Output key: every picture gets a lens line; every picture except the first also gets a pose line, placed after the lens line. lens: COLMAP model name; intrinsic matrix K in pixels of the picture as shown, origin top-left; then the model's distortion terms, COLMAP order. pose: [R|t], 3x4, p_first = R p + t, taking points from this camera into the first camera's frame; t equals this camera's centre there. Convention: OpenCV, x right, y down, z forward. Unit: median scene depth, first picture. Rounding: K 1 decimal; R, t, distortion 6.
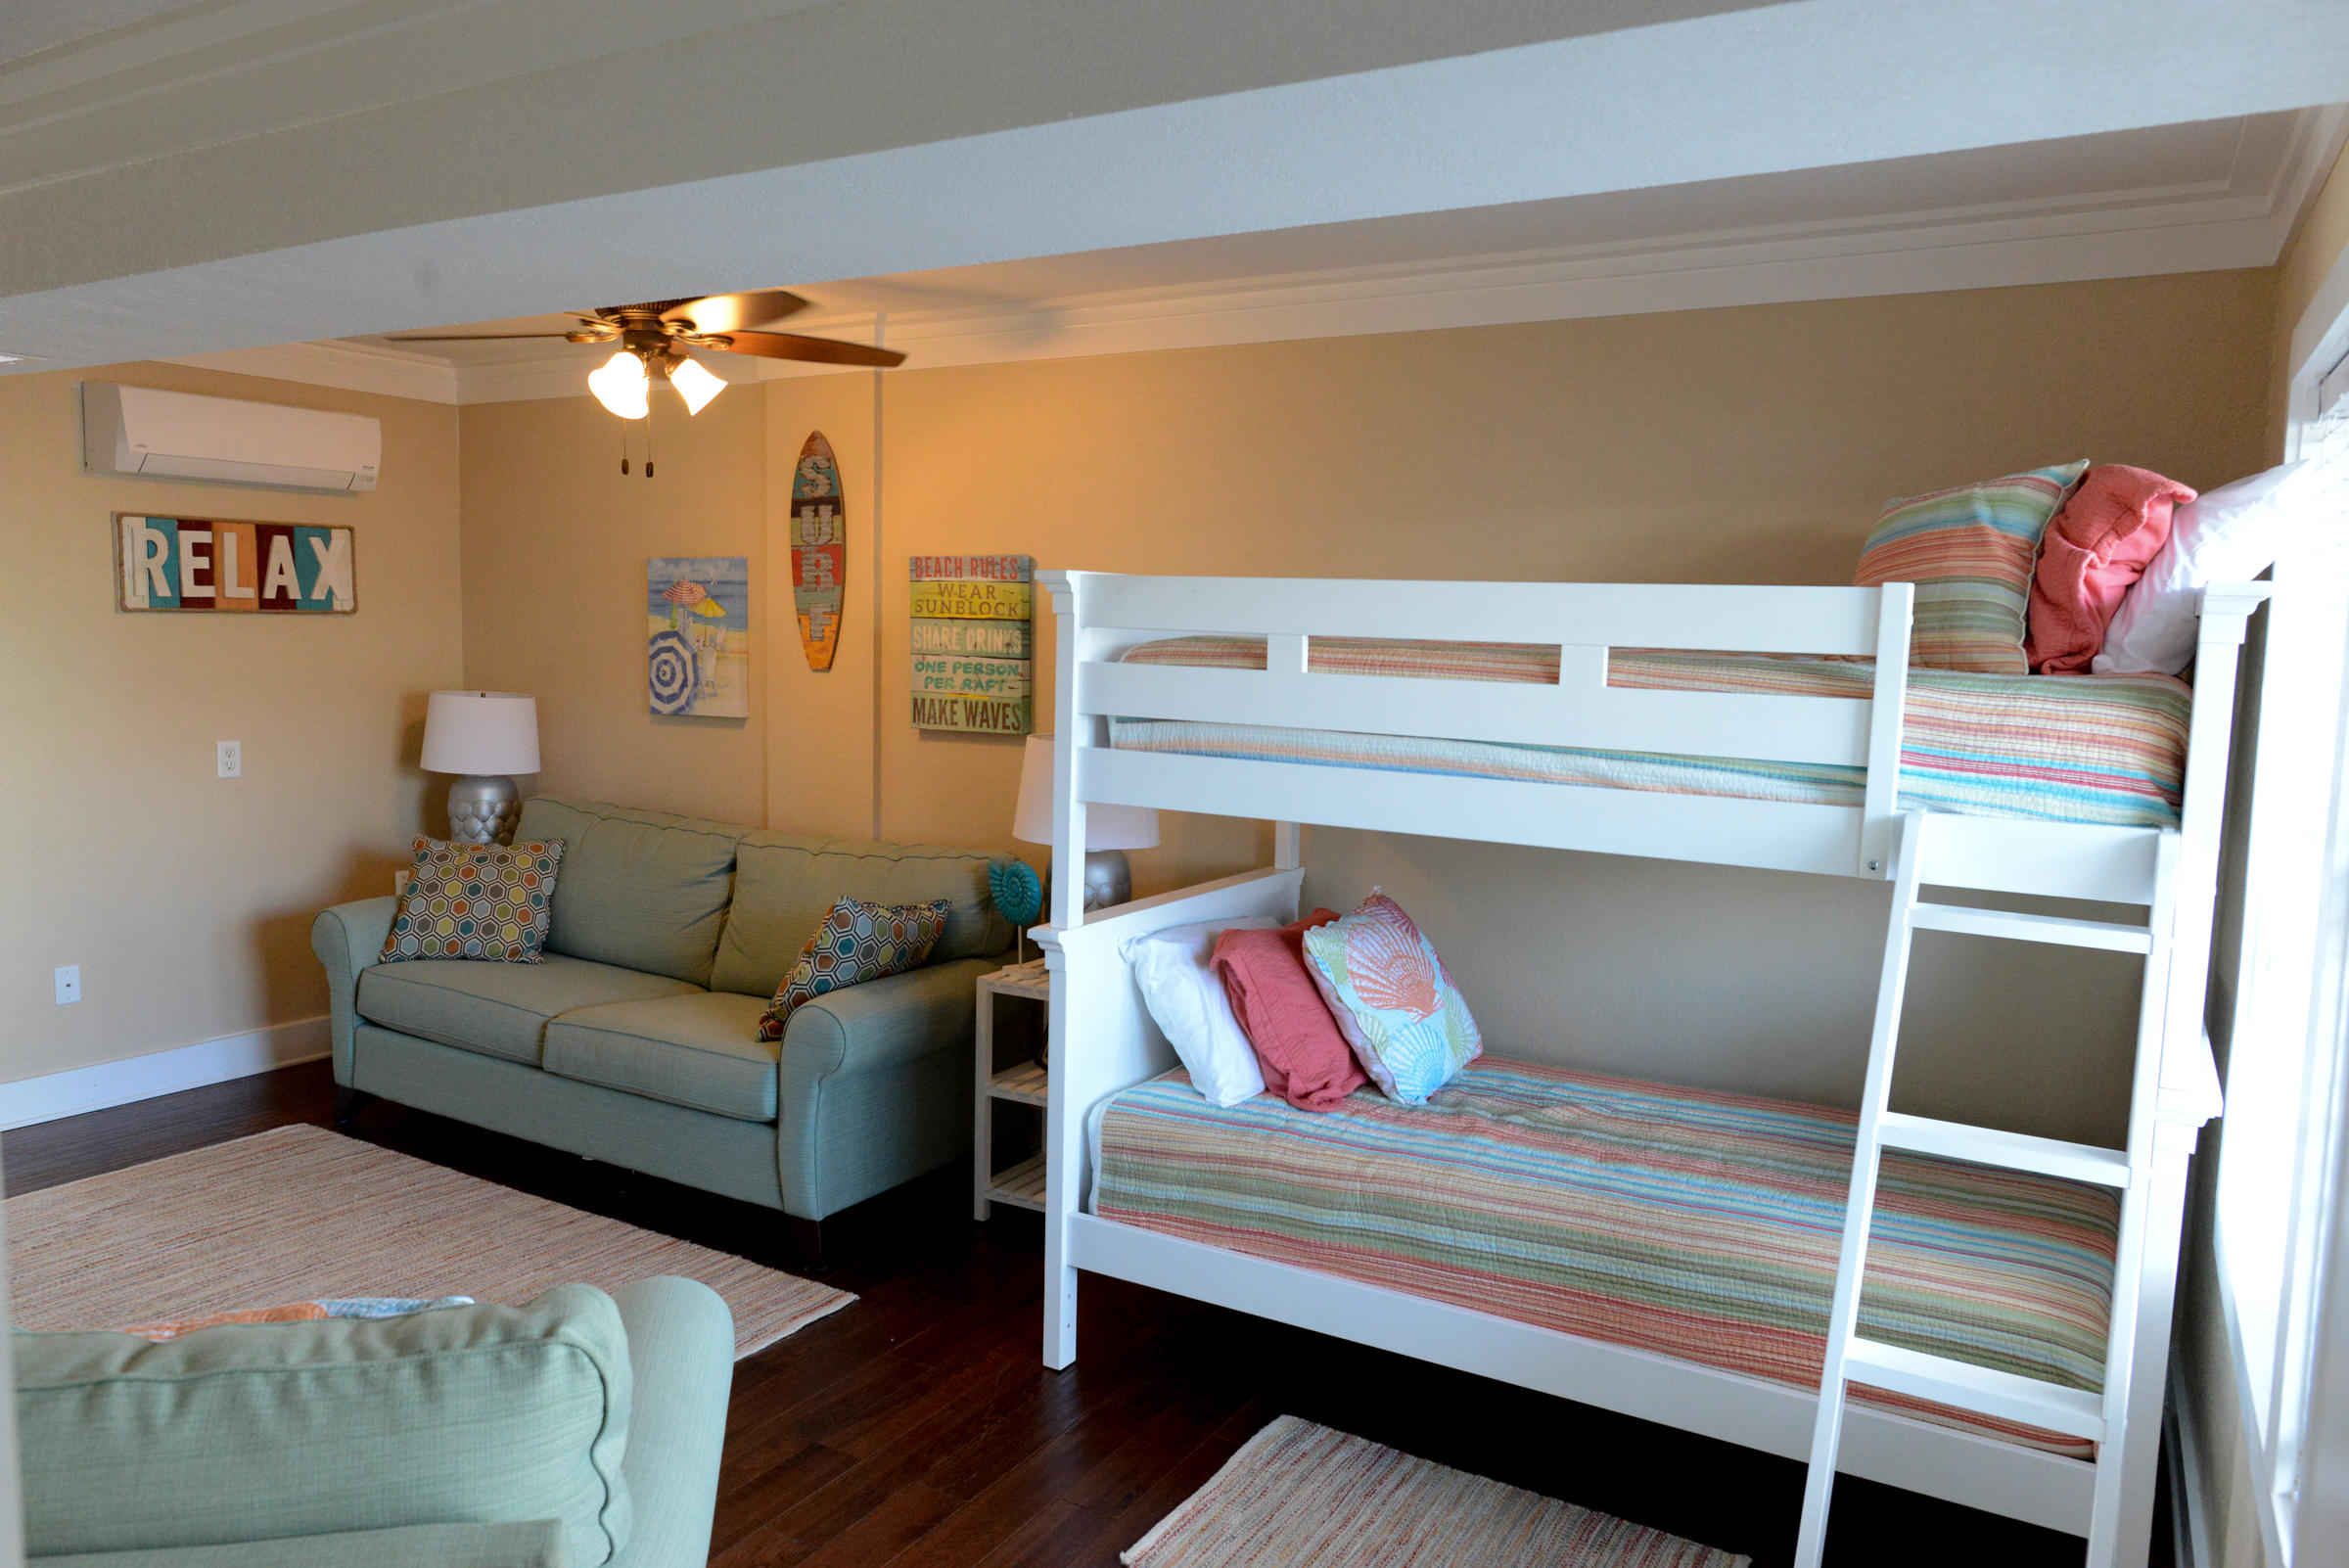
lens RADIAL K [[1597.7, 0, 1178.8], [0, 1597.7, 790.7], [0, 0, 1]] dist [0.002949, -0.008663]
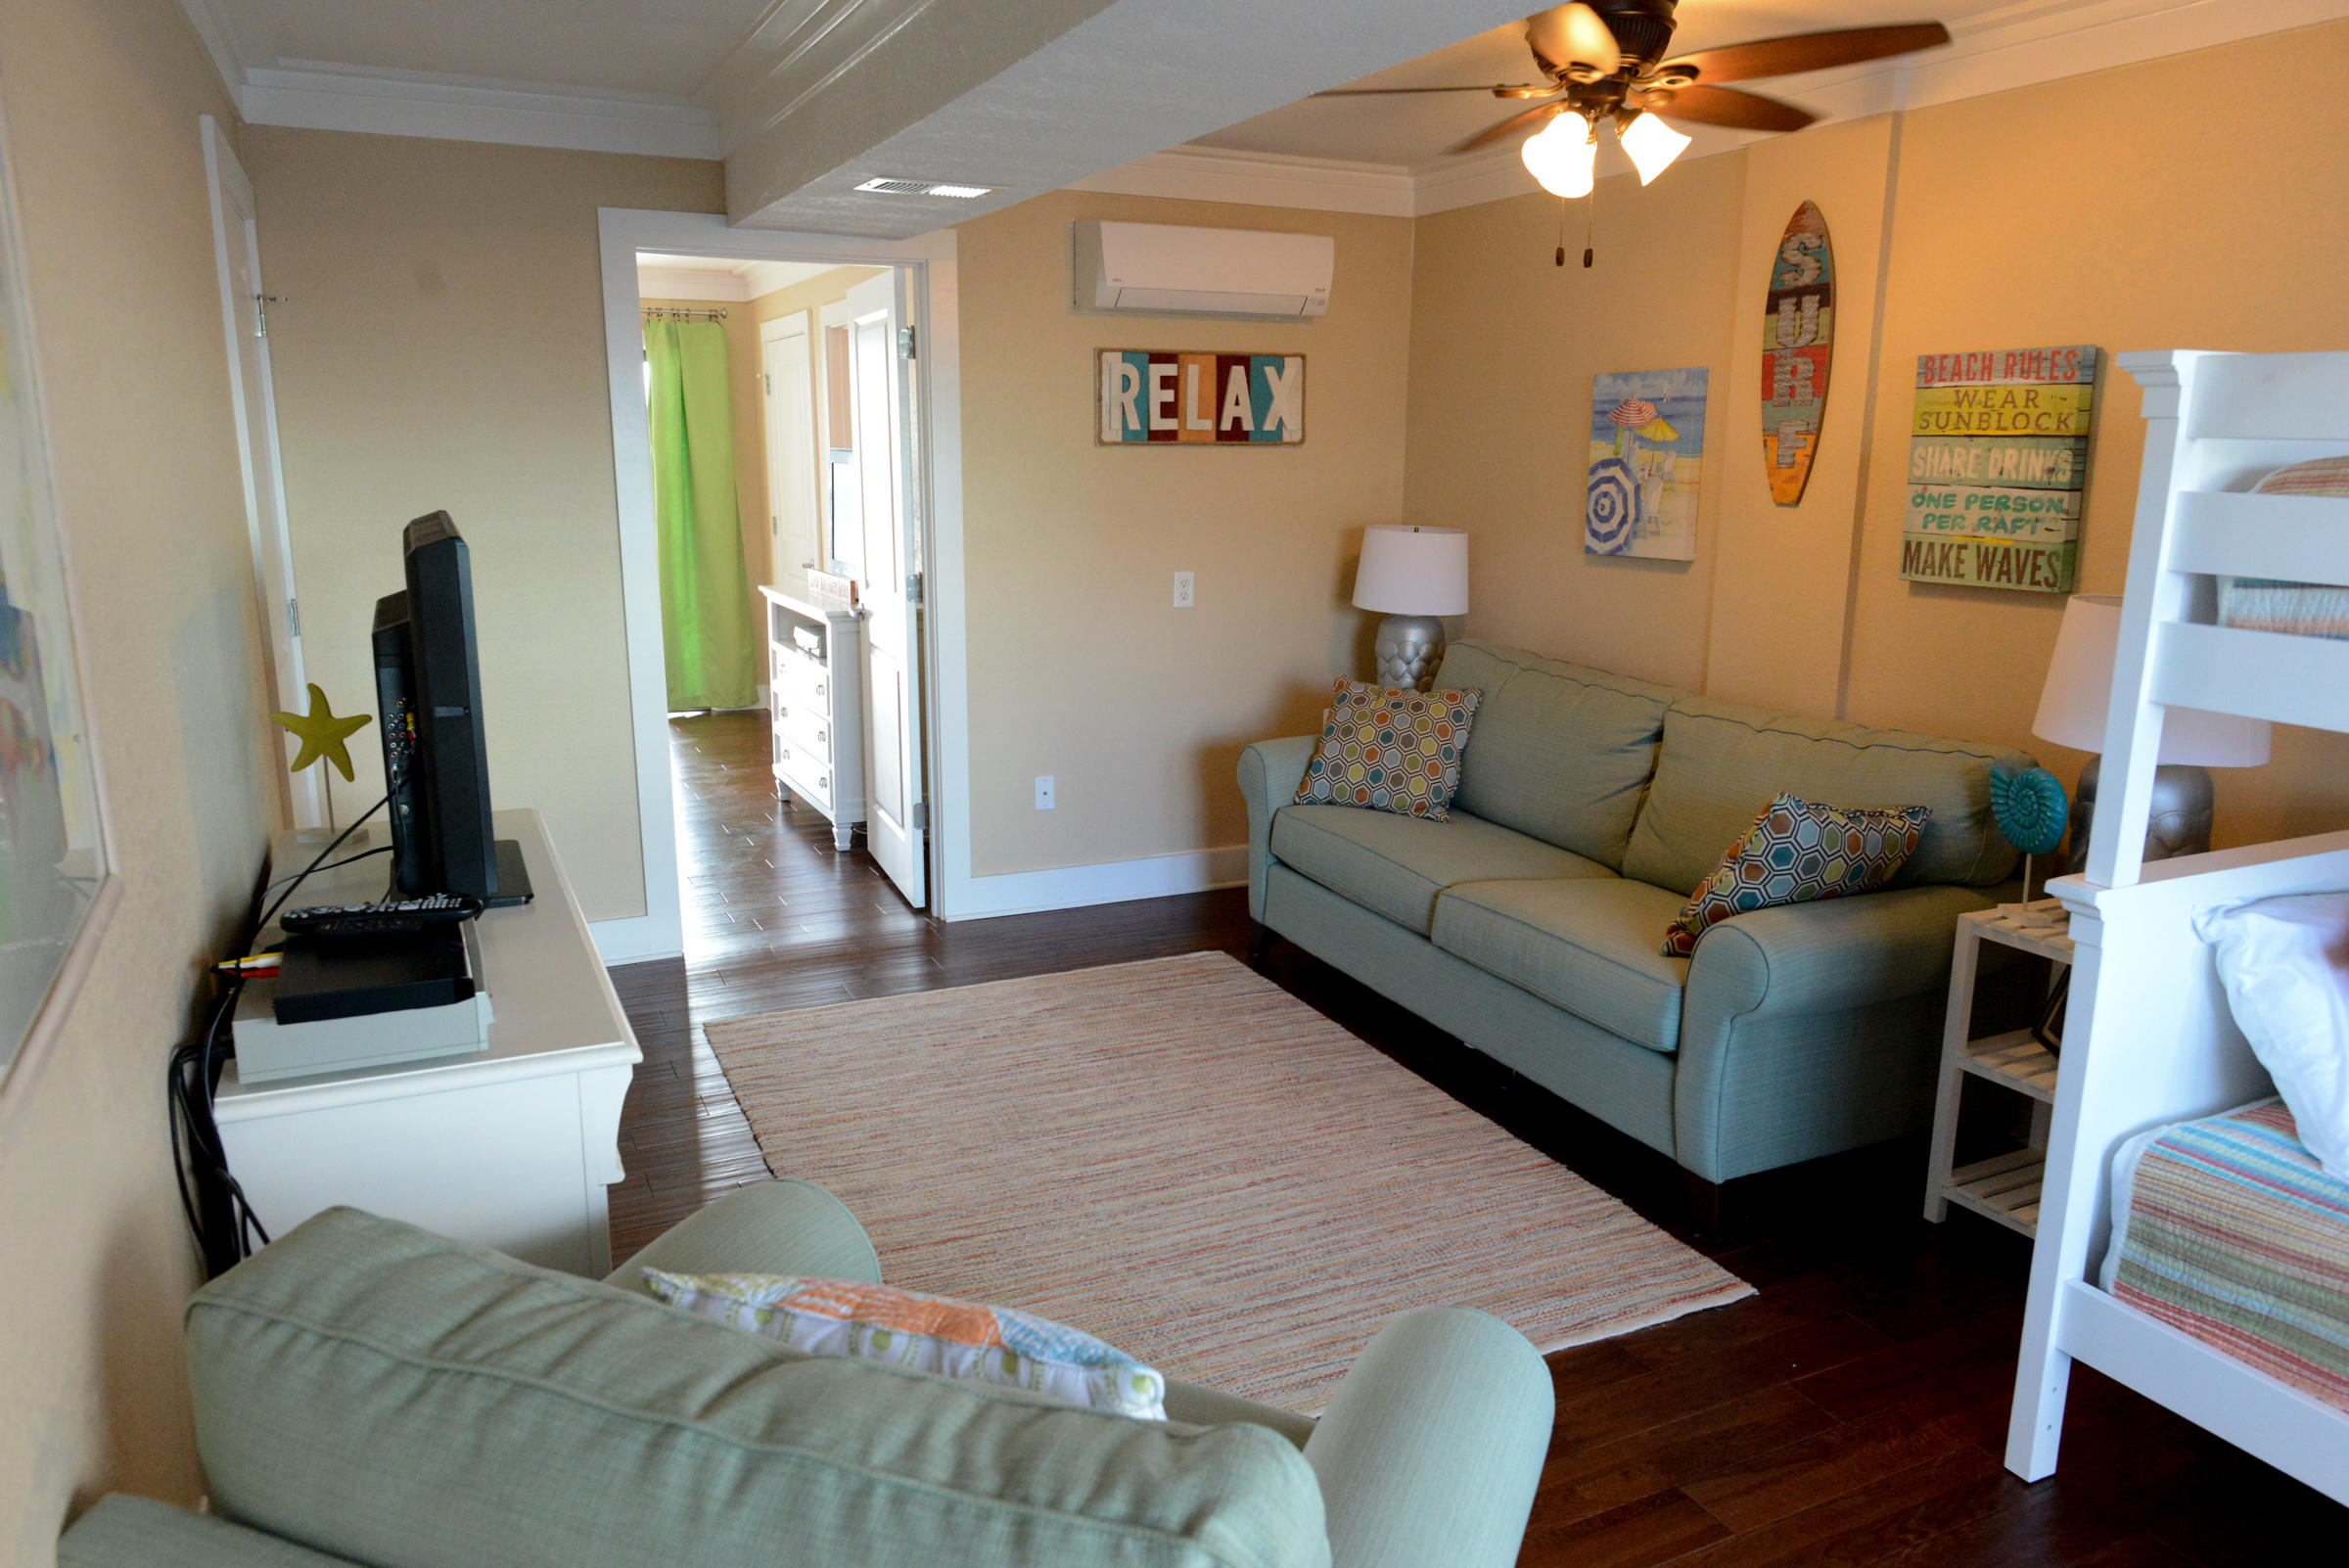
lens RADIAL K [[1597.7, 0, 1178.8], [0, 1597.7, 790.7], [0, 0, 1]] dist [0.002949, -0.008663]
pose [[0.831242, 0.102035, -0.546466, -0.024324], [-0.046228, 0.992294, 0.114961, -0.011244], [0.553985, -0.070298, 0.829553, 0.160976]]
